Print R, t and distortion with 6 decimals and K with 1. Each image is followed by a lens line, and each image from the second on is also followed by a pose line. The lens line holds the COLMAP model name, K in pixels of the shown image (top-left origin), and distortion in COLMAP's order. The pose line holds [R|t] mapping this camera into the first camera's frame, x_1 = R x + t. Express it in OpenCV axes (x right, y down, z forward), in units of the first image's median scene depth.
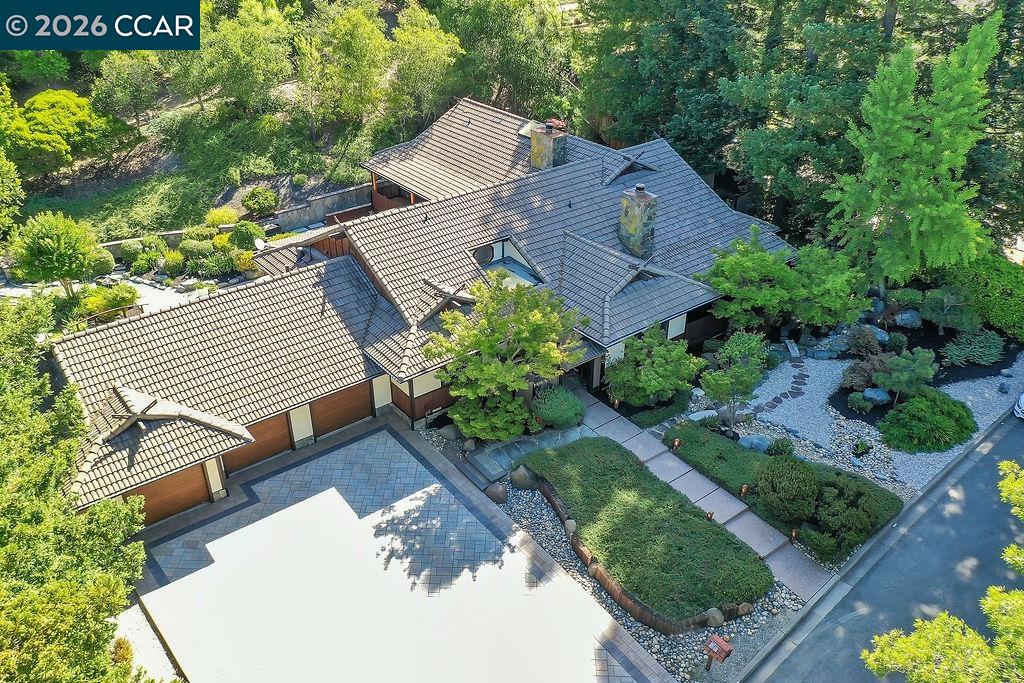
lens RADIAL K [[832.1, 0, 512.0], [0, 832.1, 341.5], [0, 0, 1]] dist [0.011693, 0.002650]
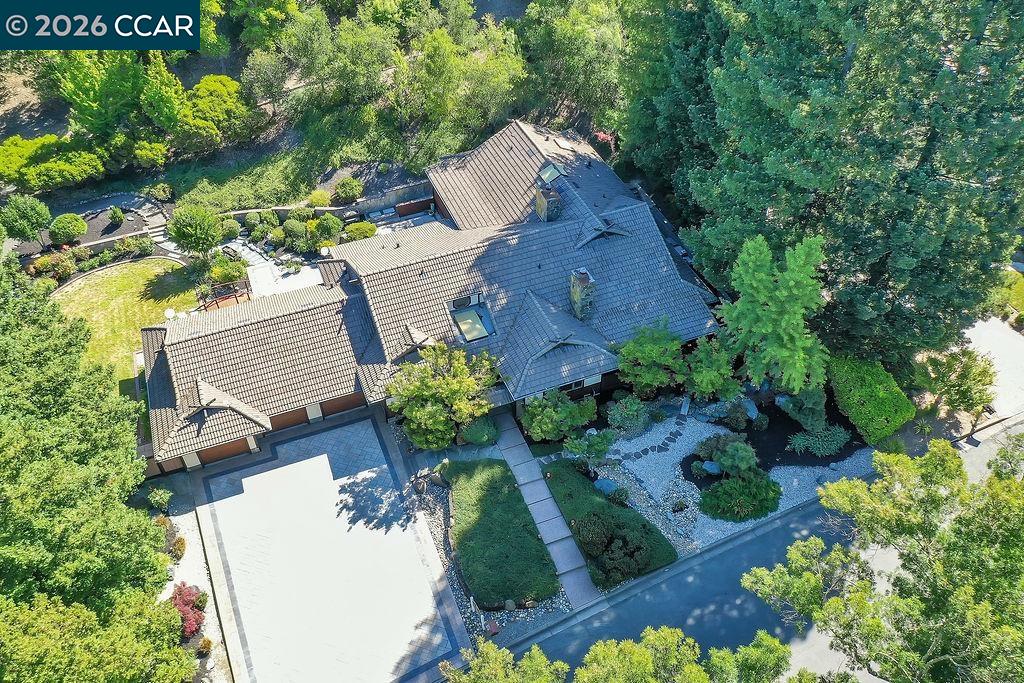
lens RADIAL K [[832.1, 0, 512.0], [0, 832.1, 341.5], [0, 0, 1]] dist [0.011693, 0.002650]
pose [[0.959604, 0.188608, -0.208777, 0.370361], [-0.133090, 0.958060, 0.253787, -0.431414], [0.247887, -0.215749, 0.944460, -0.311222]]
